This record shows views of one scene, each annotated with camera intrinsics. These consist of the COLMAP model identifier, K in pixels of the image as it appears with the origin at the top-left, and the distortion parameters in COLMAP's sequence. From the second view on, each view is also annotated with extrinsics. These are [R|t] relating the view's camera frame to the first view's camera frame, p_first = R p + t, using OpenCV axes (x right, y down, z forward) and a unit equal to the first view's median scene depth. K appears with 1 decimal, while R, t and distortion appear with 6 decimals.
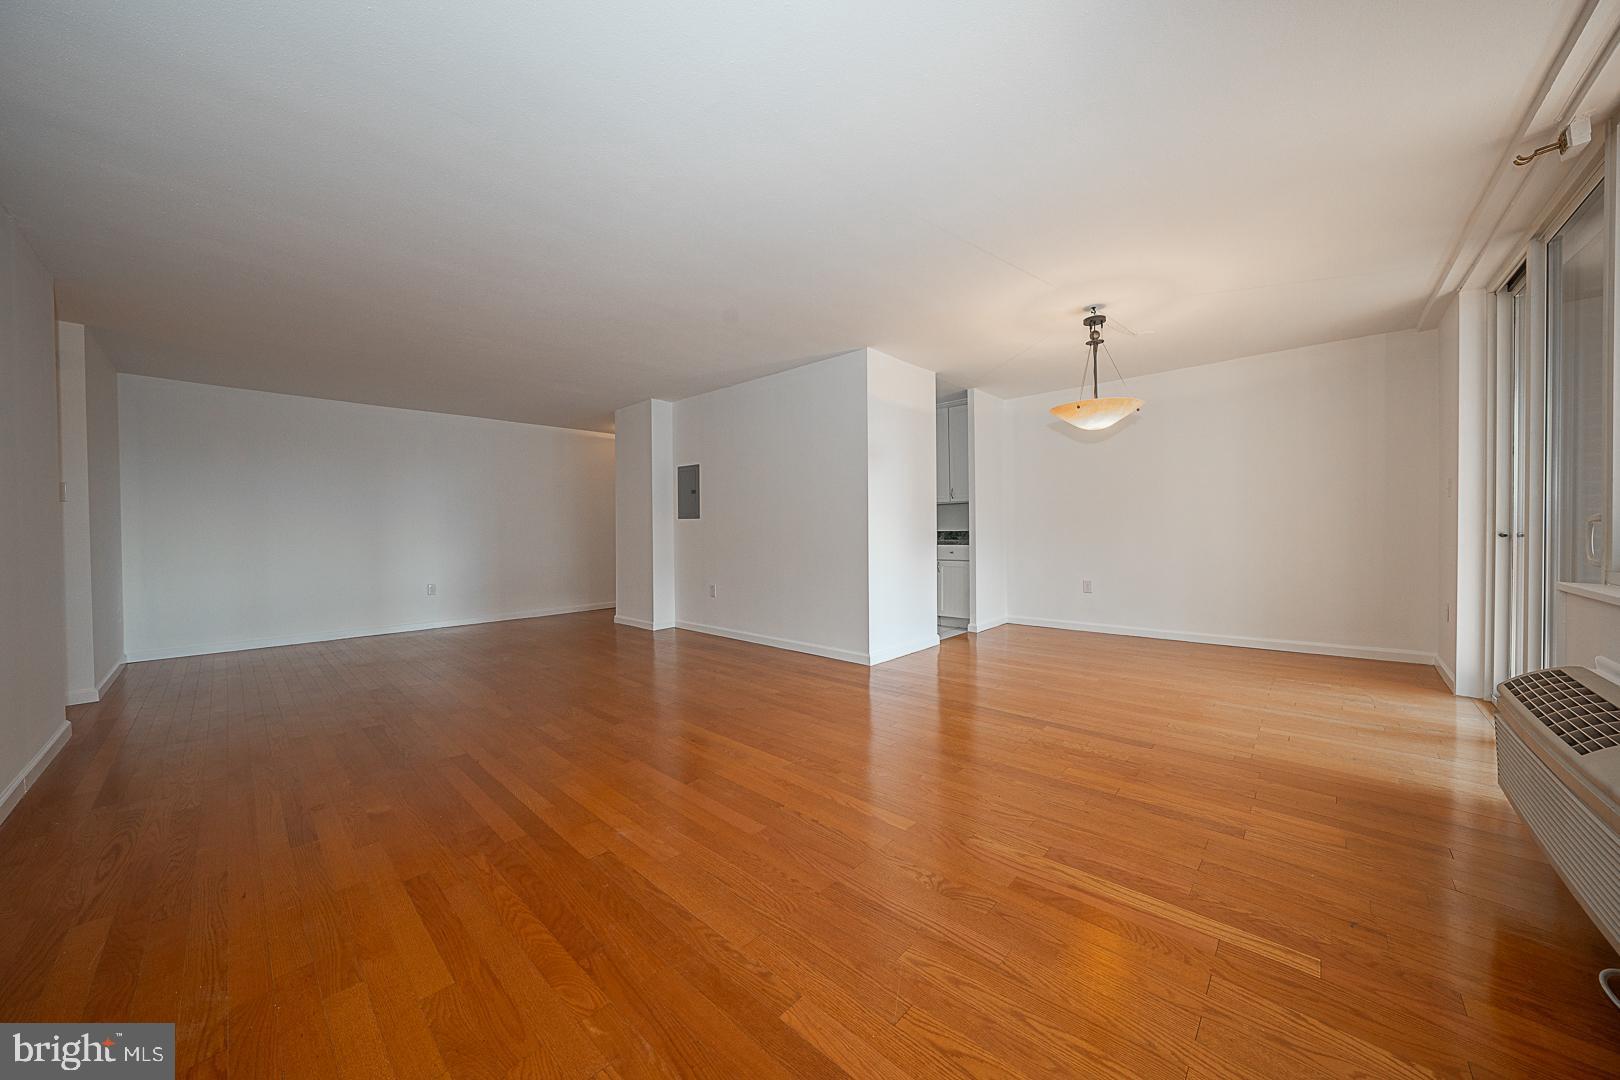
lens RADIAL K [[557.3, 0, 811.8], [0, 557.3, 535.8], [0, 0, 1]] dist [-0.030734, 0.007627]
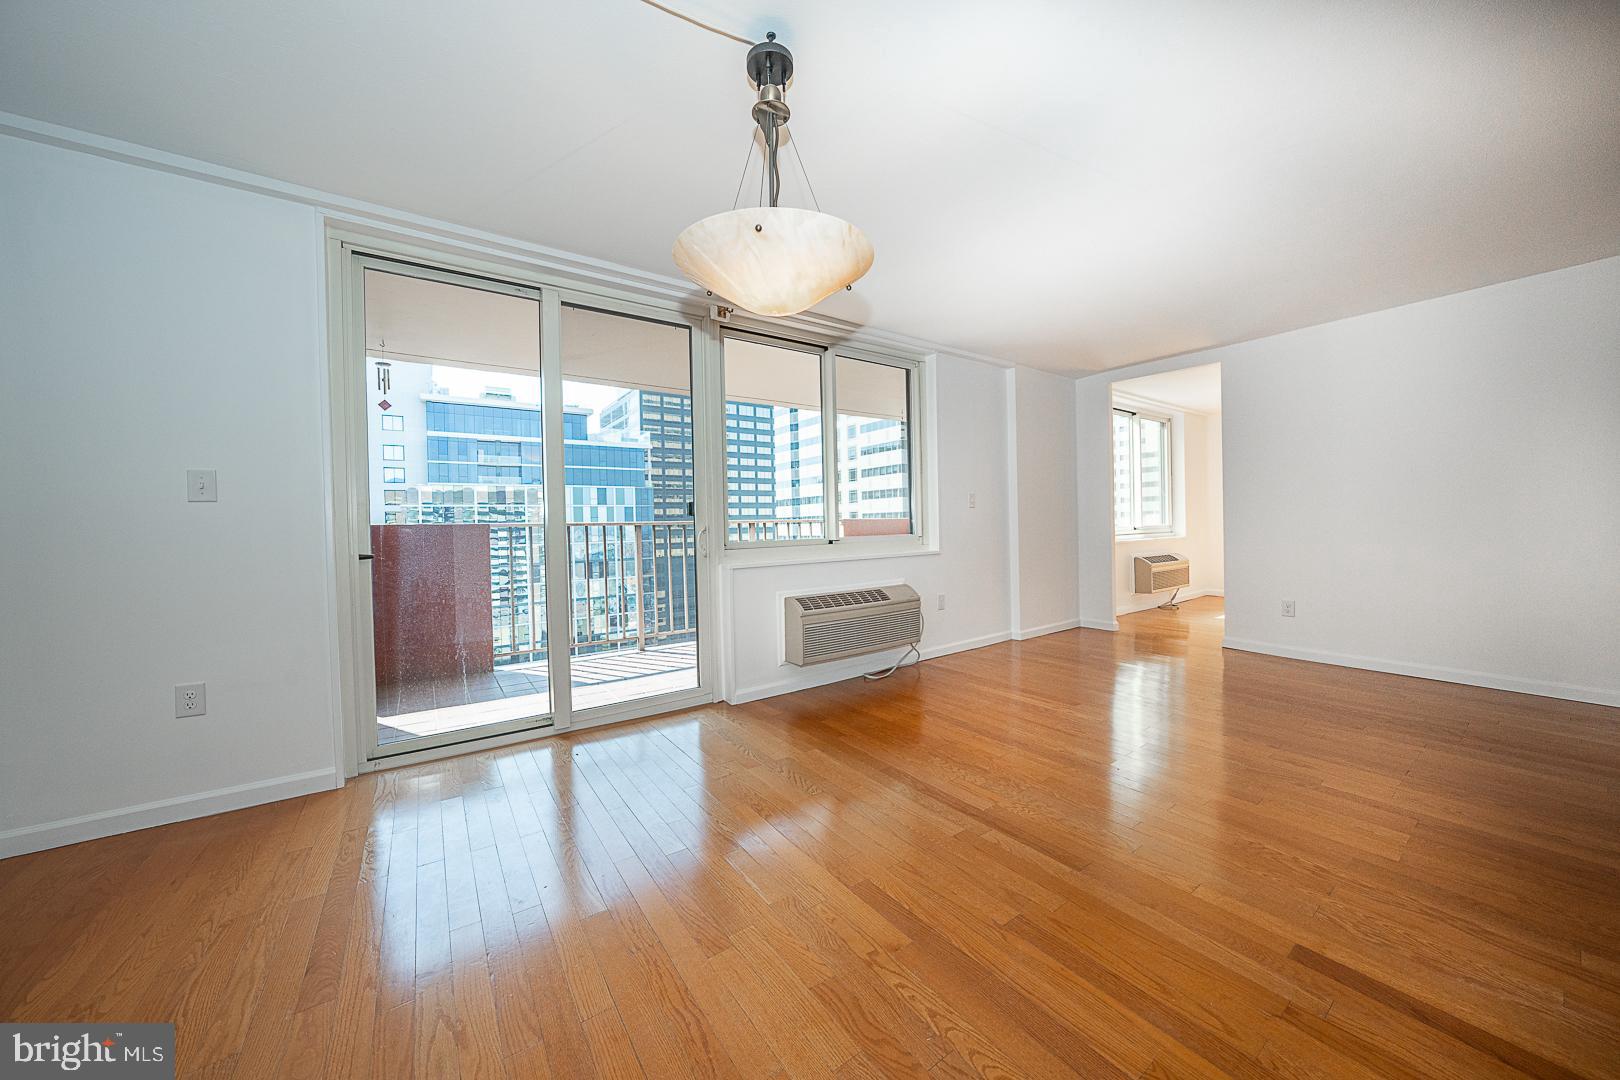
lens RADIAL K [[557.3, 0, 811.8], [0, 557.3, 535.8], [0, 0, 1]] dist [-0.030734, 0.007627]
pose [[-0.977191, 0.032067, 0.209927, 0.596958], [0.037323, 0.999080, 0.021123, -0.030433], [-0.209056, 0.028476, -0.977489, 2.142008]]
